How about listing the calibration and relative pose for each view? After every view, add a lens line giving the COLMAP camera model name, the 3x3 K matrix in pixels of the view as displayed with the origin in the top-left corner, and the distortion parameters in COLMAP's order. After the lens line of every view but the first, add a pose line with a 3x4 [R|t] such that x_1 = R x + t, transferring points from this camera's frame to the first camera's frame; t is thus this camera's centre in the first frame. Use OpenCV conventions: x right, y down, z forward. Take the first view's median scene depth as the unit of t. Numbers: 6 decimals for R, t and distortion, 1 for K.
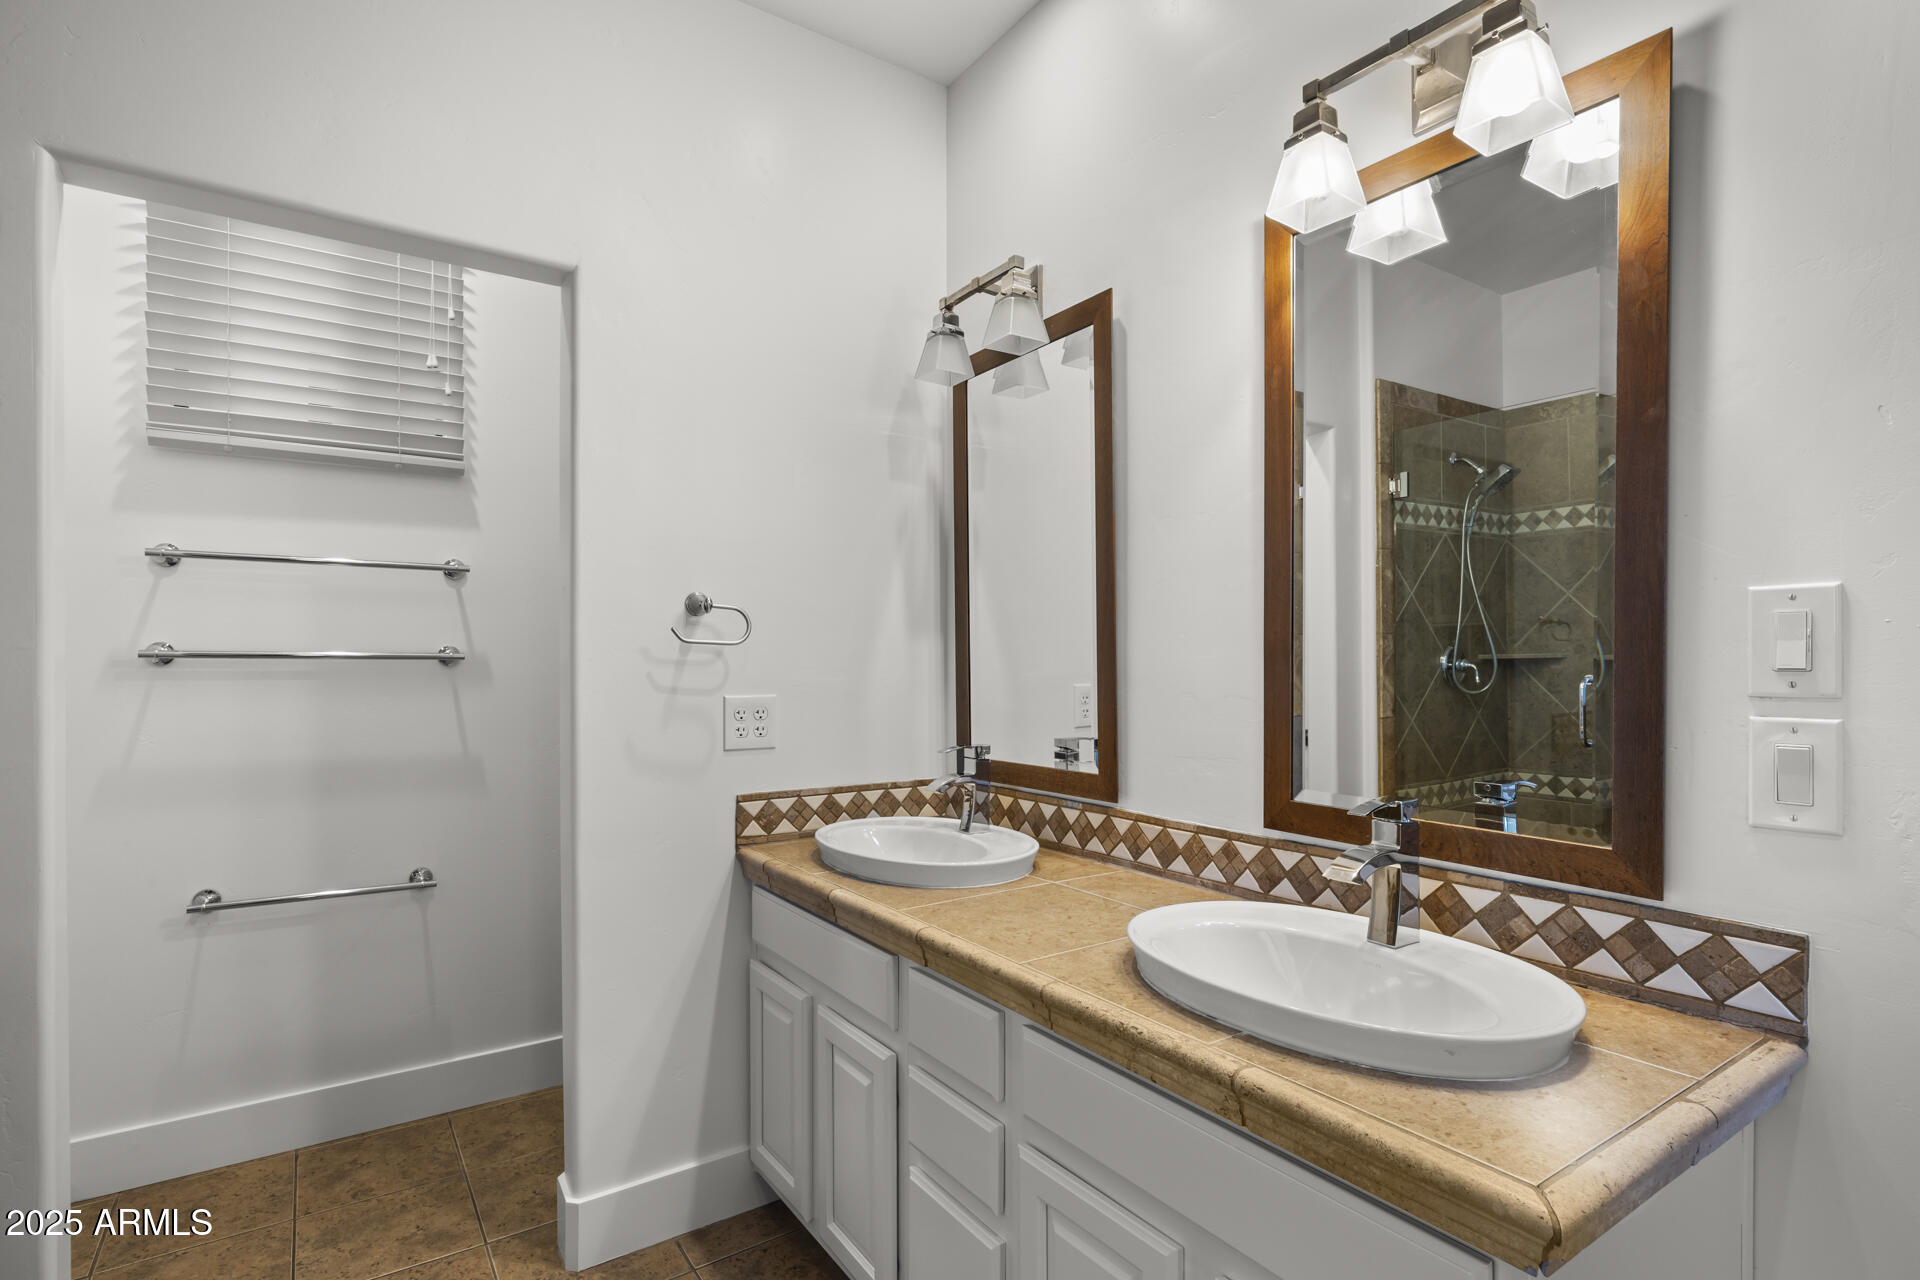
lens RADIAL K [[948.3, 0, 966.0], [0, 948.3, 666.9], [0, 0, 1]] dist [-0.000798, 0.000546]
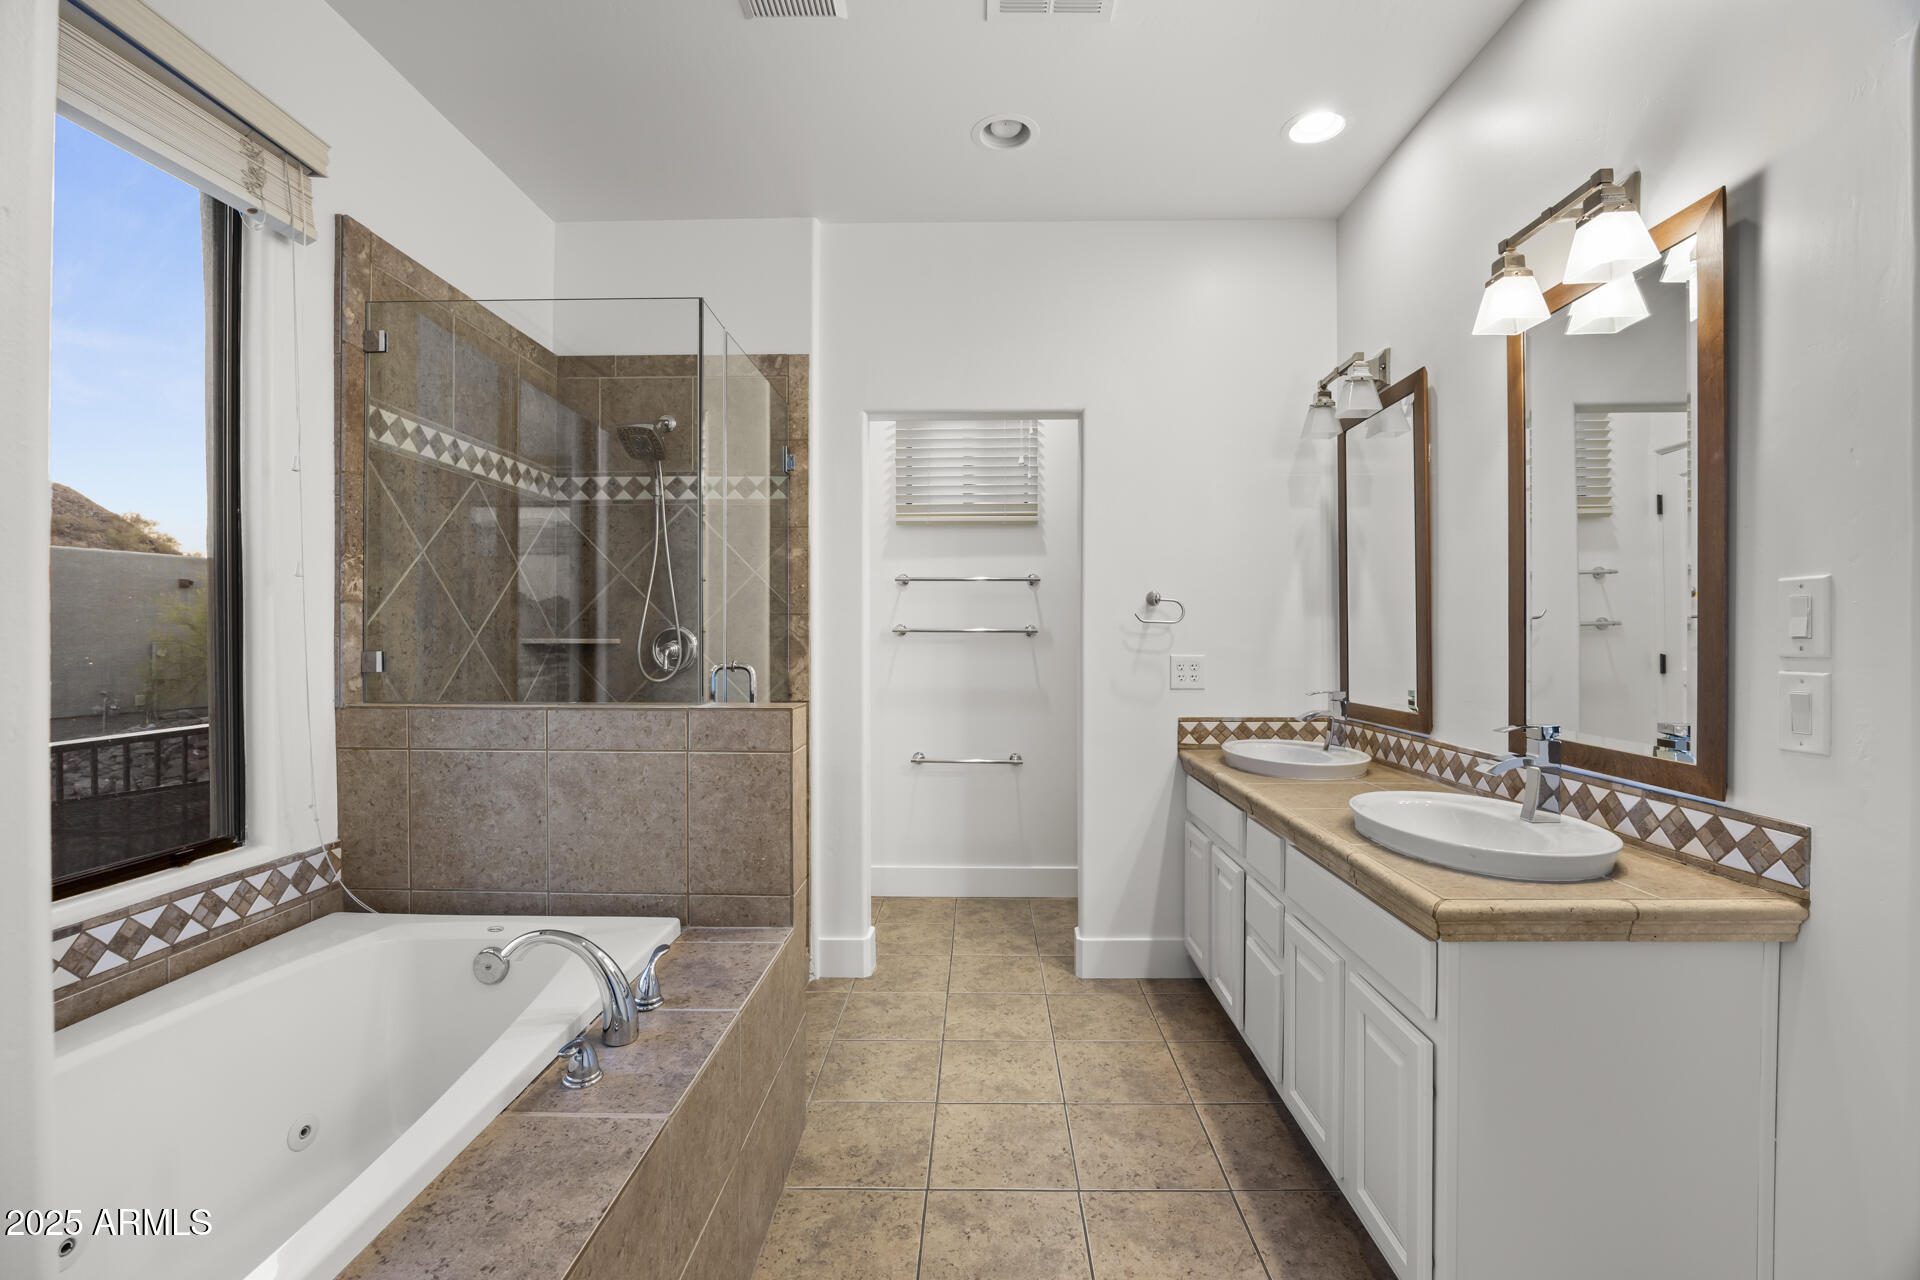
lens RADIAL K [[832.4, 0, 960.0], [0, 832.4, 640.0], [0, 0, 1]] dist [-0.018054, -0.000067]
pose [[0.809249, 0.002706, -0.587459, 0.300463], [-0.002059, 0.999996, 0.001770, 0.003634], [0.587462, -0.000223, 0.809252, -0.369803]]
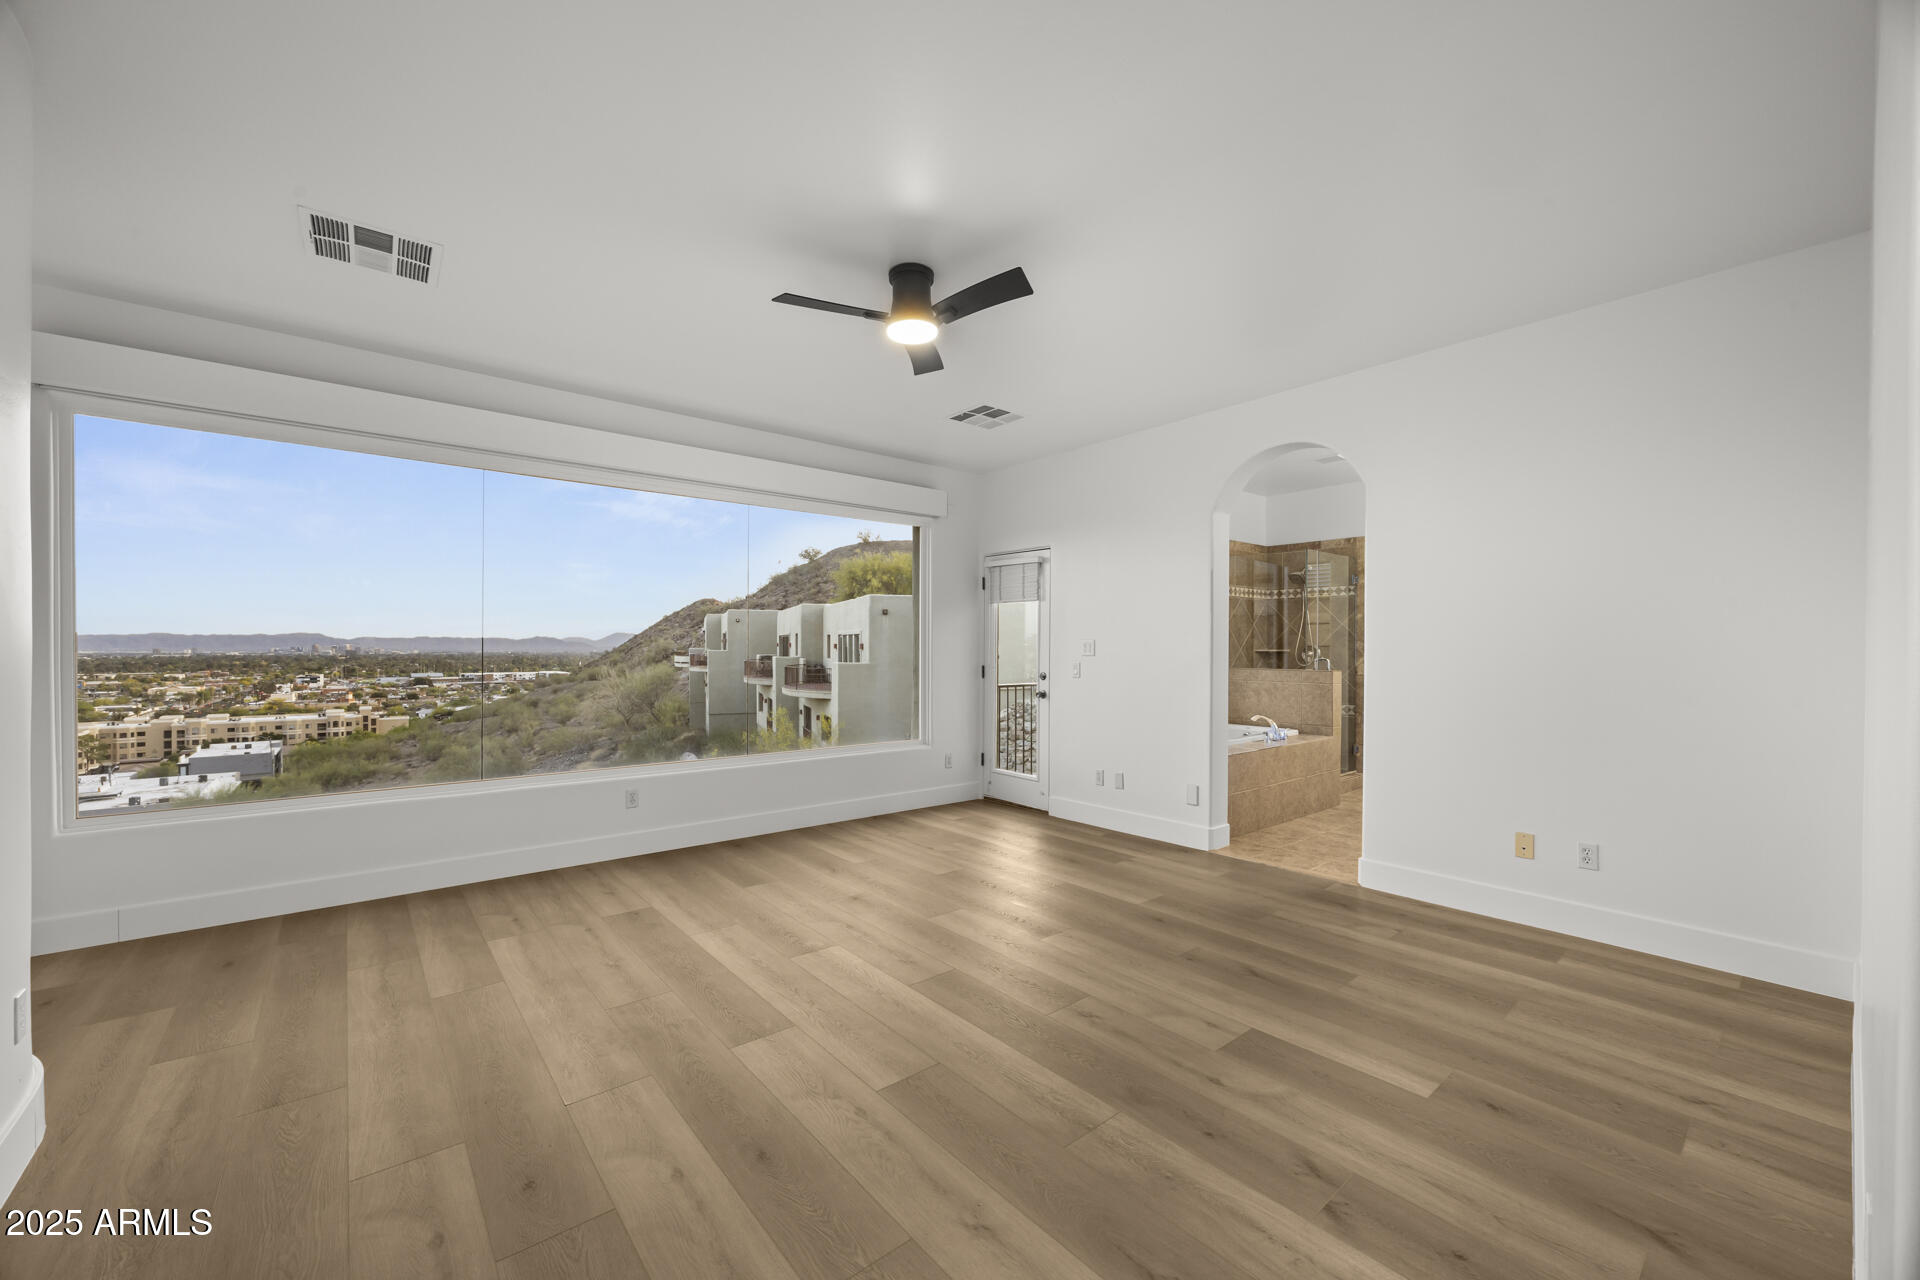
lens RADIAL K [[746.9, 0, 960.0], [0, 746.9, 640.0], [0, 0, 1]] dist [0.003505, 0.000132]
pose [[0.084125, -0.009253, -0.996412, 2.156977], [-0.006039, 0.999934, -0.009795, 0.003685], [0.996437, 0.006841, 0.084064, -1.295375]]
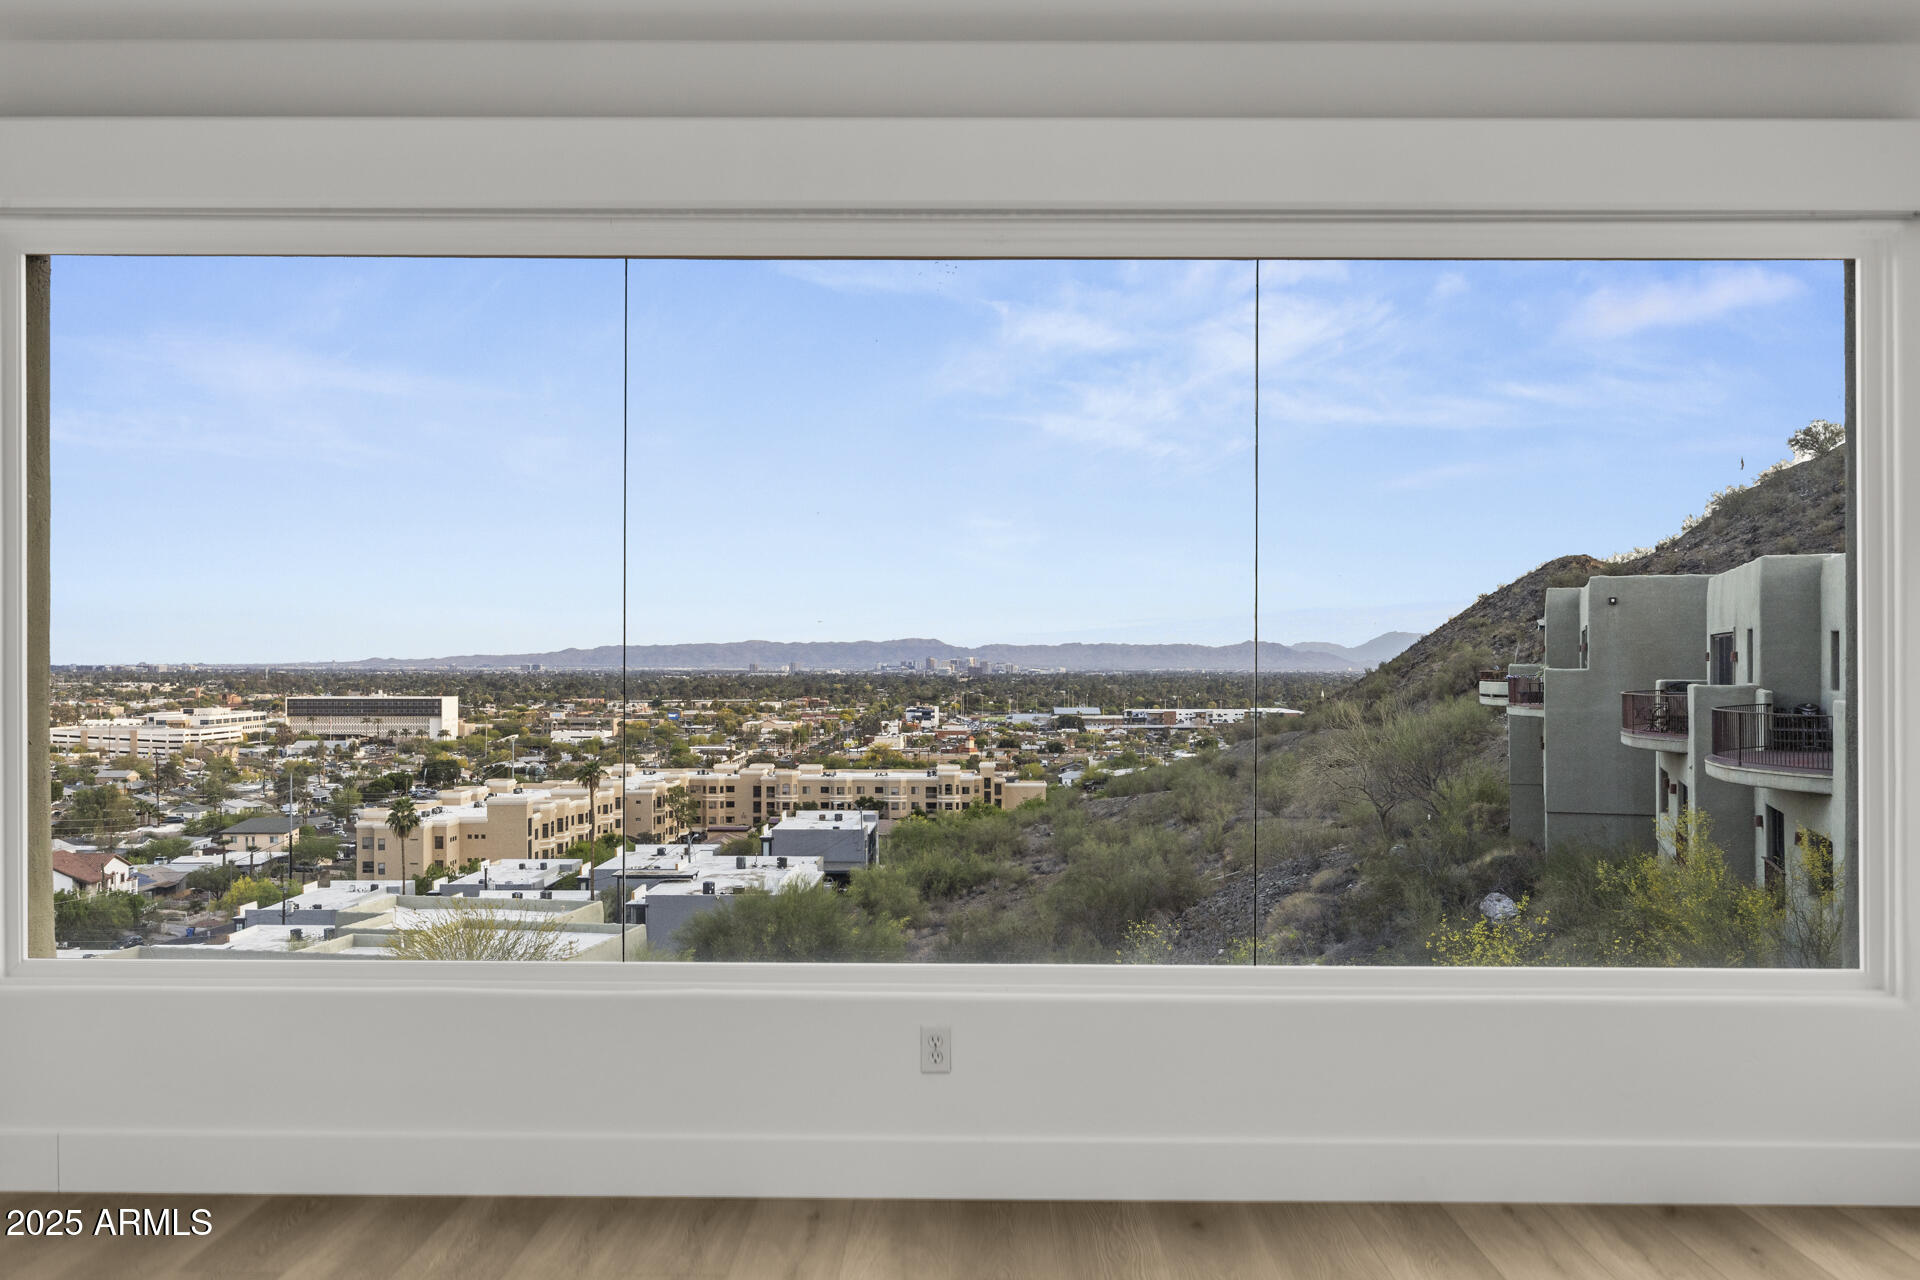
lens RADIAL K [[1606.5, 0, 960.0], [0, 1606.5, 640.0], [0, 0, 1]] dist [0.009634, -0.002586]
pose [[-0.572566, -0.011140, -0.819783, 1.824434], [-0.005264, 0.999937, -0.009912, 0.003428], [0.819842, -0.001360, -0.572588, -1.163612]]
